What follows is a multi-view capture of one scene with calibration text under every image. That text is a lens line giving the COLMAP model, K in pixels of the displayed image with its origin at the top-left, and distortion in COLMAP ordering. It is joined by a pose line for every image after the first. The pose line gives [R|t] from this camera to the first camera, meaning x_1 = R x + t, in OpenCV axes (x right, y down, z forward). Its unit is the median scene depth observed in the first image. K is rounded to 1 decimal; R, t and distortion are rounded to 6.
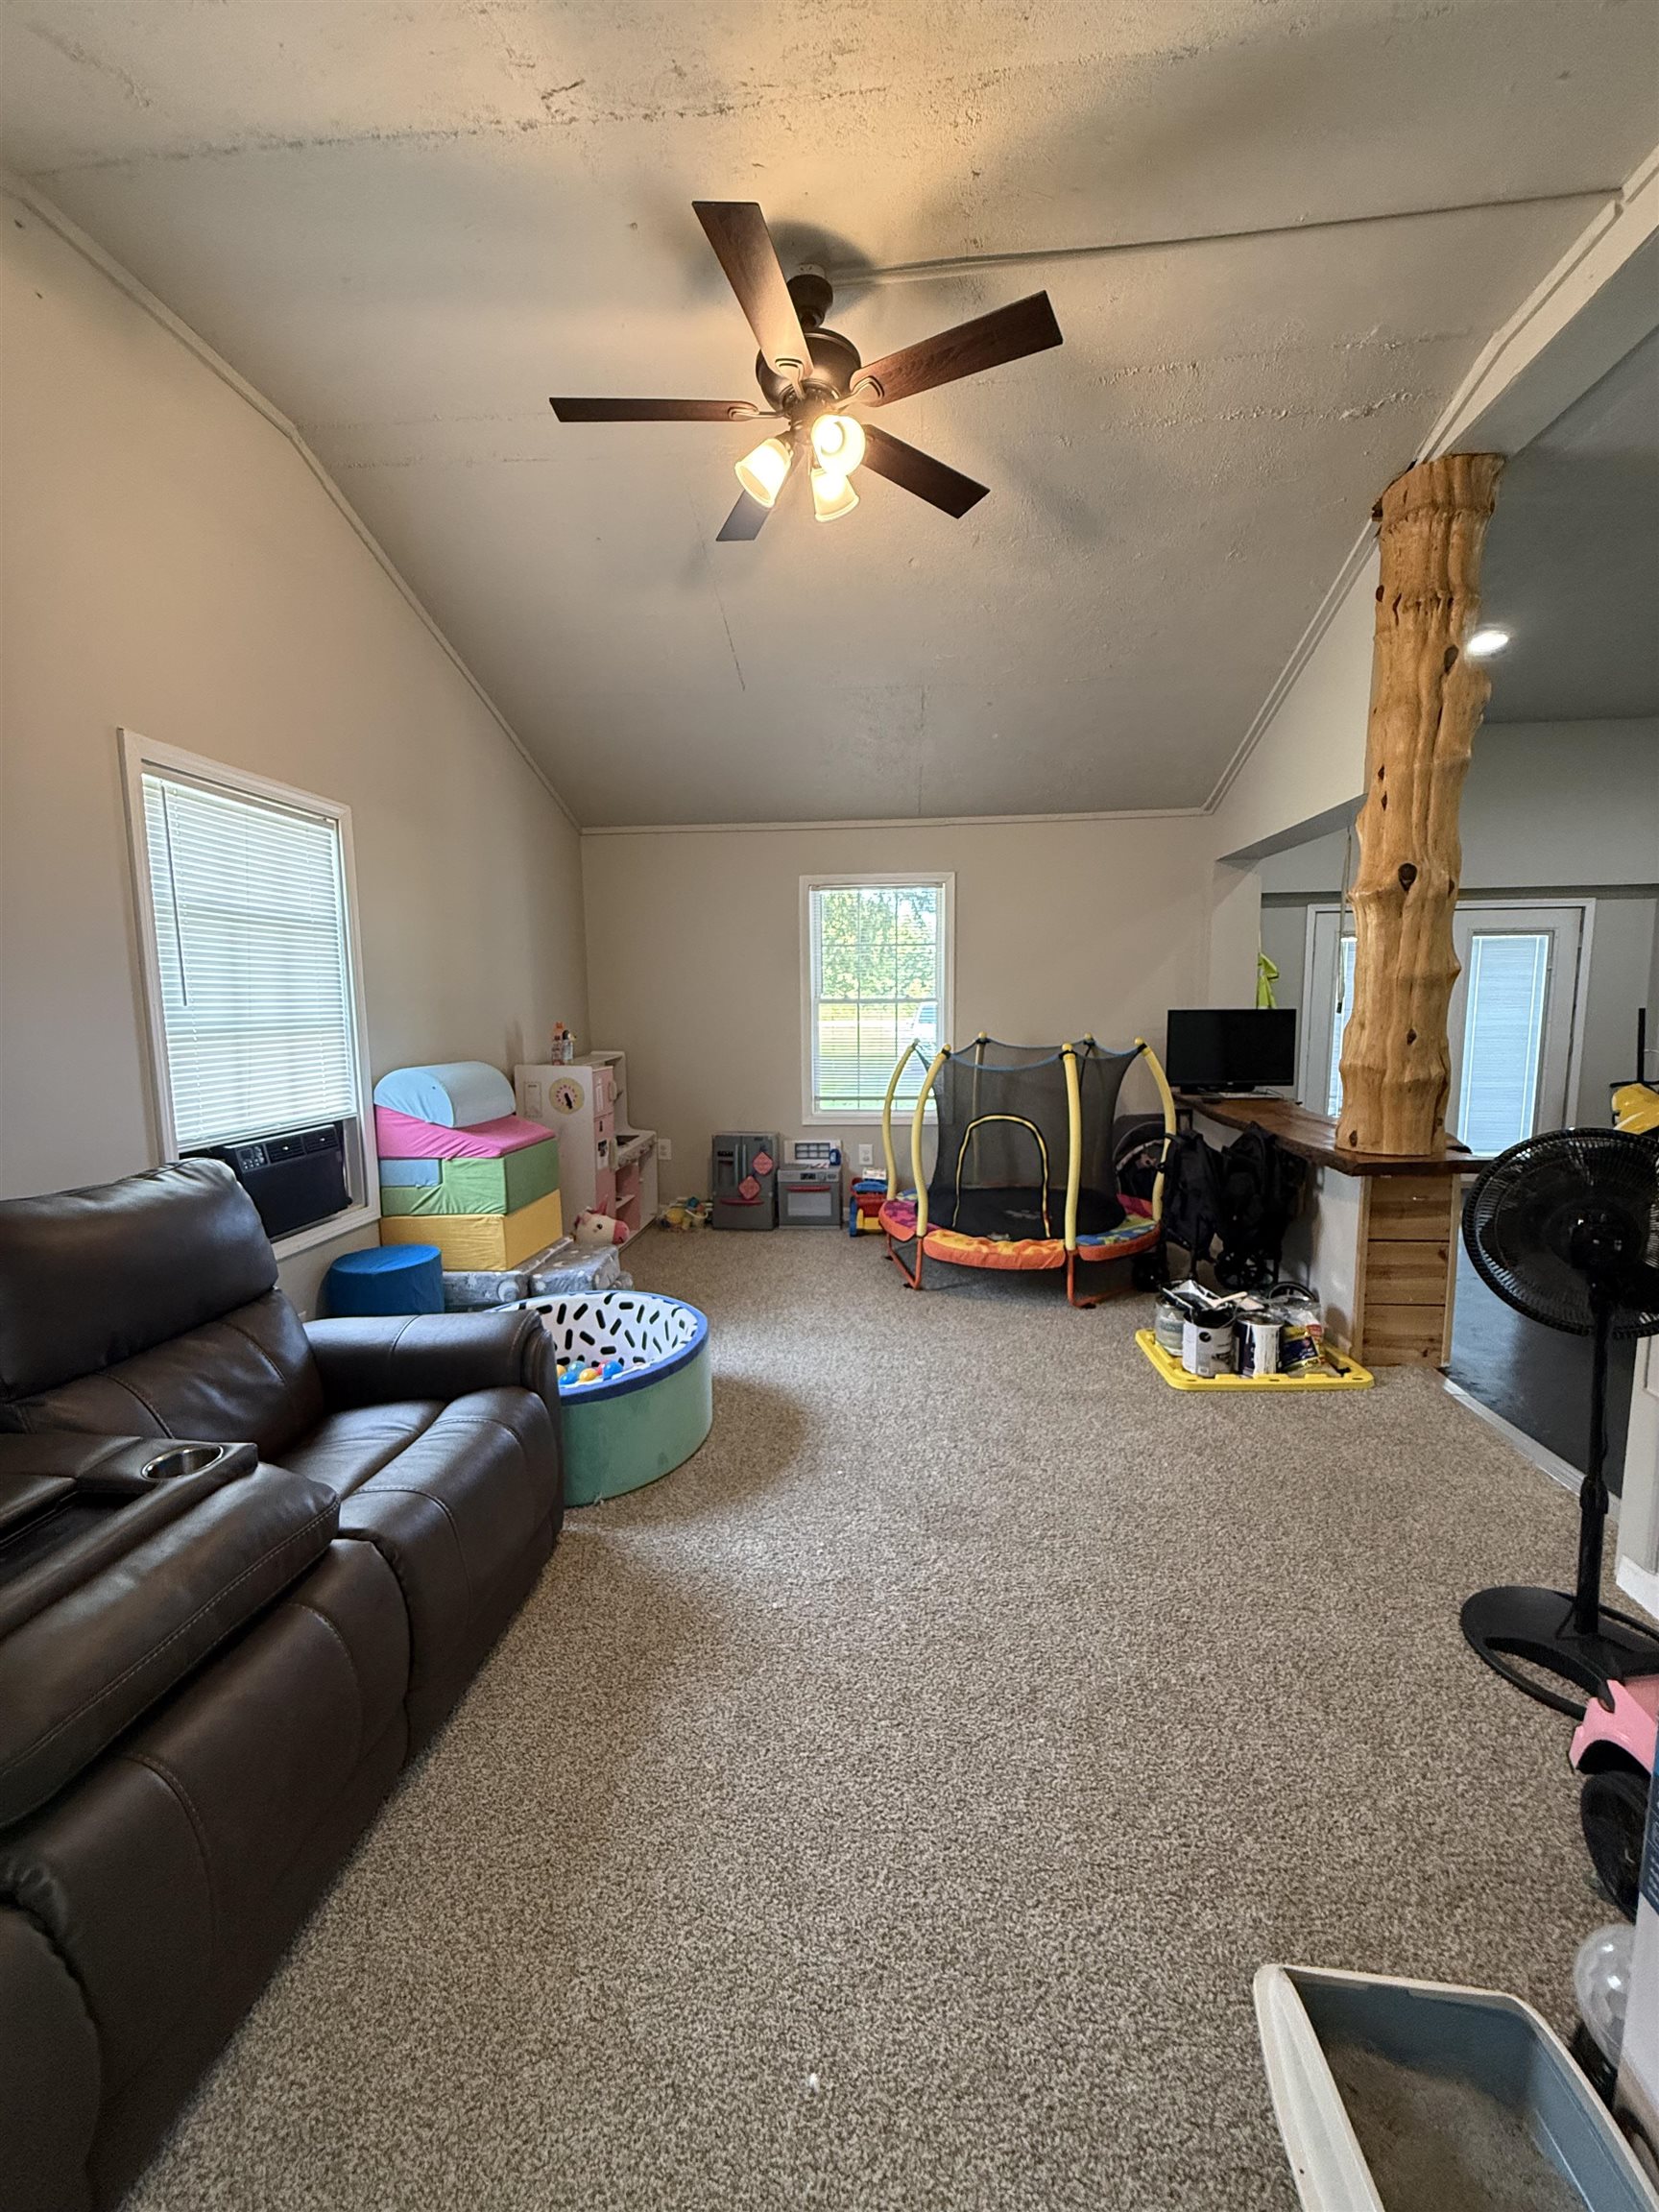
lens RADIAL K [[883.9, 0, 832.2], [0, 883.9, 1095.2], [0, 0, 1]] dist [-0.005040, 0.000126]
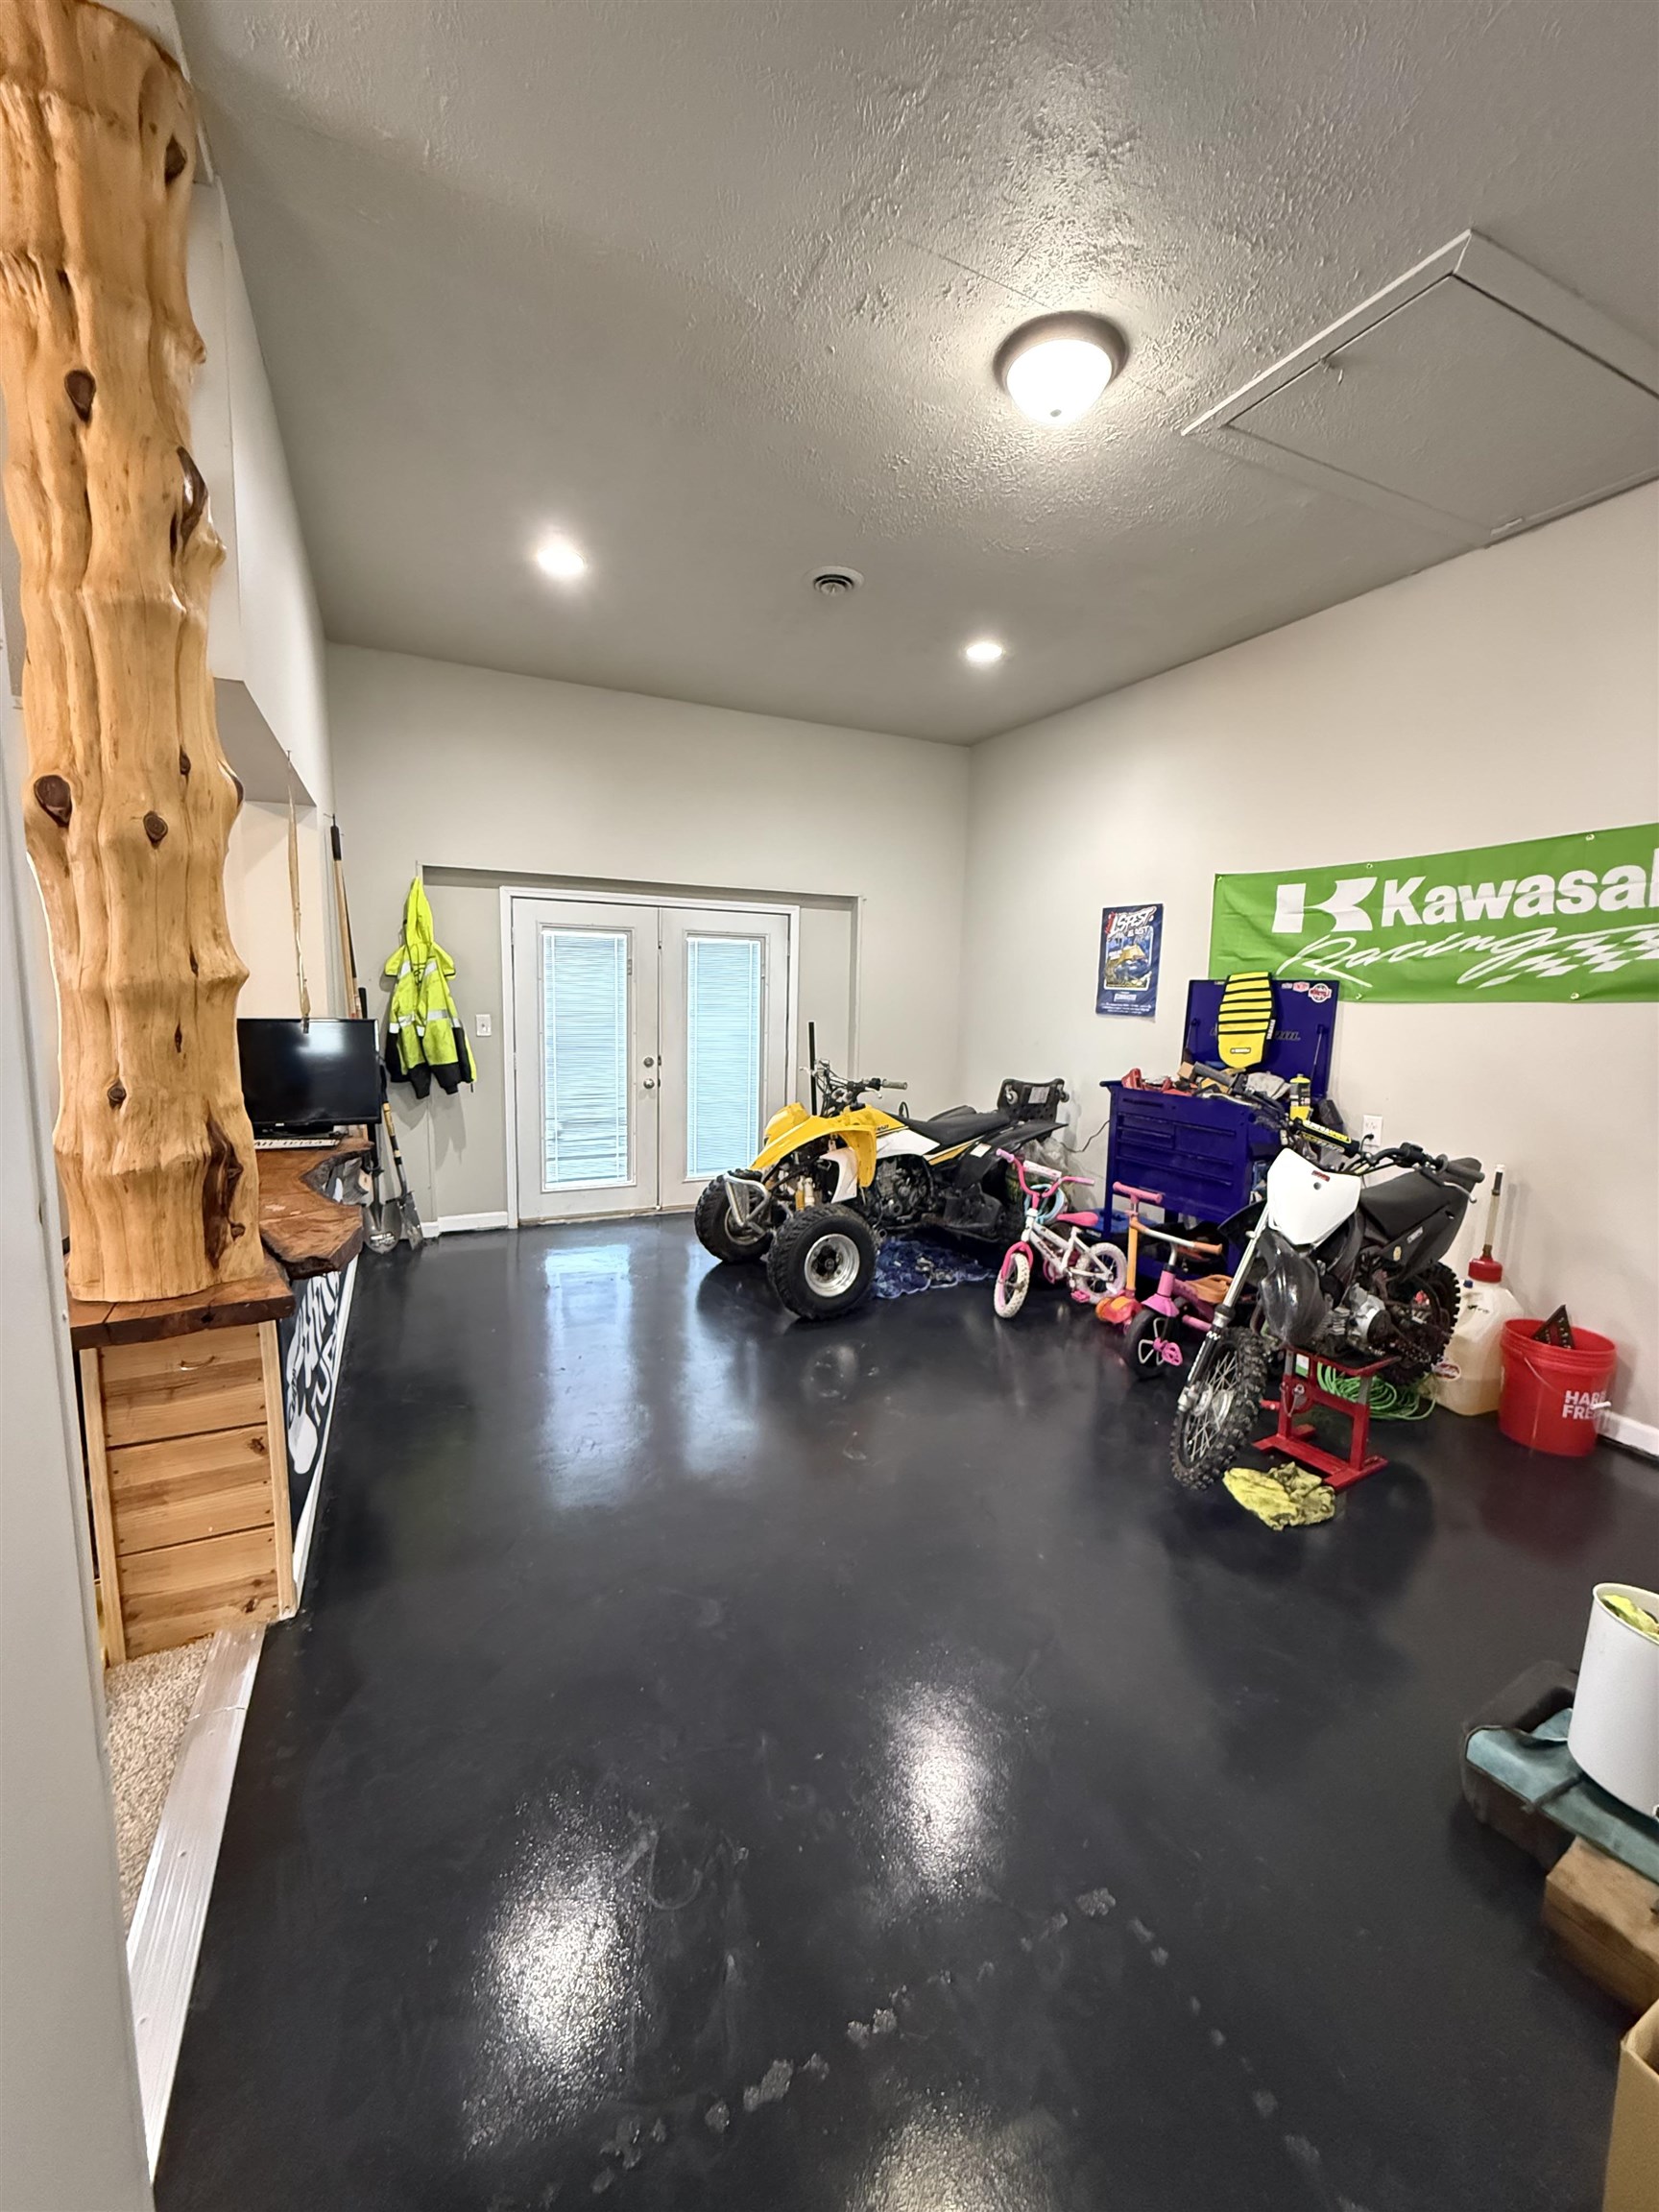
lens RADIAL K [[883.9, 0, 832.2], [0, 883.9, 1095.2], [0, 0, 1]] dist [-0.005040, 0.000126]
pose [[0.850931, -0.032349, 0.524280, 0.736796], [0.024842, 0.999463, 0.021348, -0.065646], [-0.524689, -0.005142, 0.851278, 0.283881]]
